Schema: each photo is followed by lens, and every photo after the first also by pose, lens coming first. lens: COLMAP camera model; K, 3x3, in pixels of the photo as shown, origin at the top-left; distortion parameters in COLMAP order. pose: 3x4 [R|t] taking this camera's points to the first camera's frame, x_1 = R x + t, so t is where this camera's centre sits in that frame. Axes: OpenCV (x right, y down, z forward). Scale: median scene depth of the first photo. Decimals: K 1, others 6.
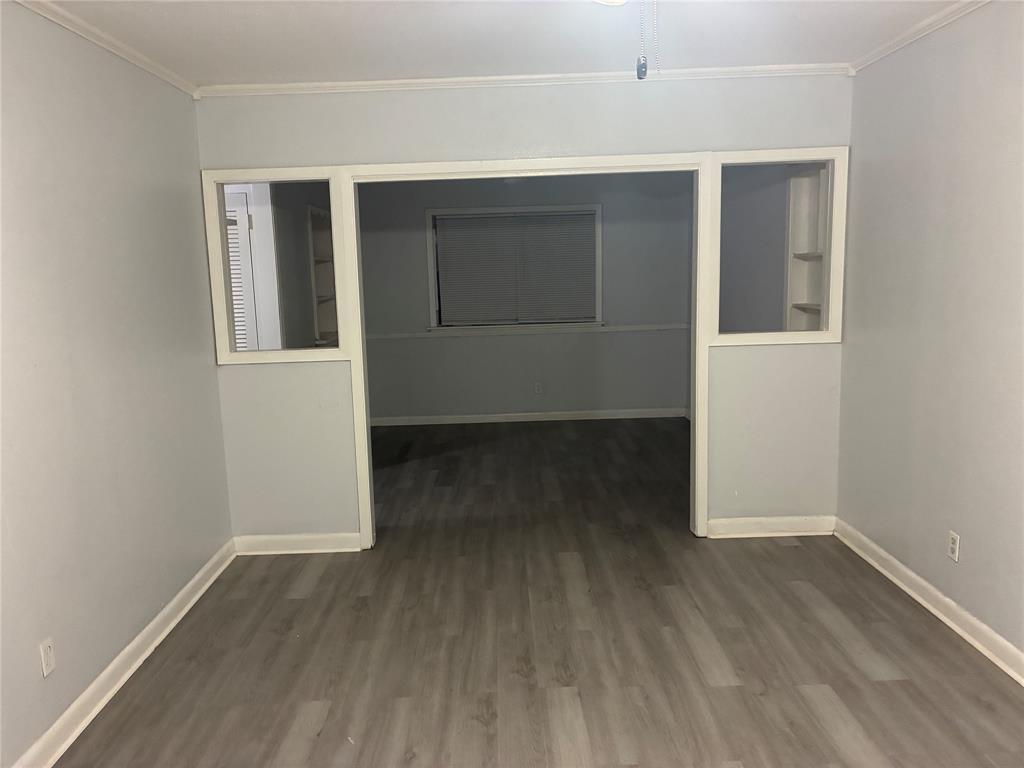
lens RADIAL K [[769.1, 0, 512.0], [0, 769.1, 384.0], [0, 0, 1]] dist [0.004367, -0.002478]
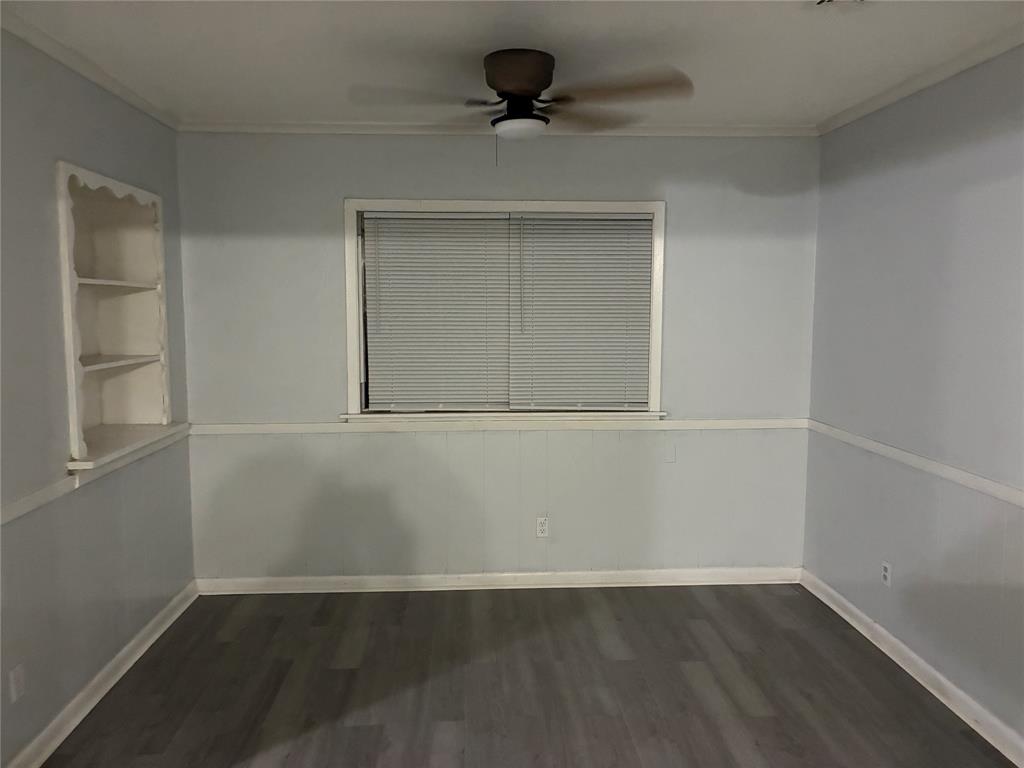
lens RADIAL K [[776.6, 0, 512.0], [0, 776.6, 384.0], [0, 0, 1]] dist [-0.119321, 0.004470]
pose [[0.999020, 0.025430, 0.036215, -0.010432], [-0.023328, 0.998083, -0.057322, -0.066510], [-0.037603, 0.056421, 0.997699, 0.447787]]
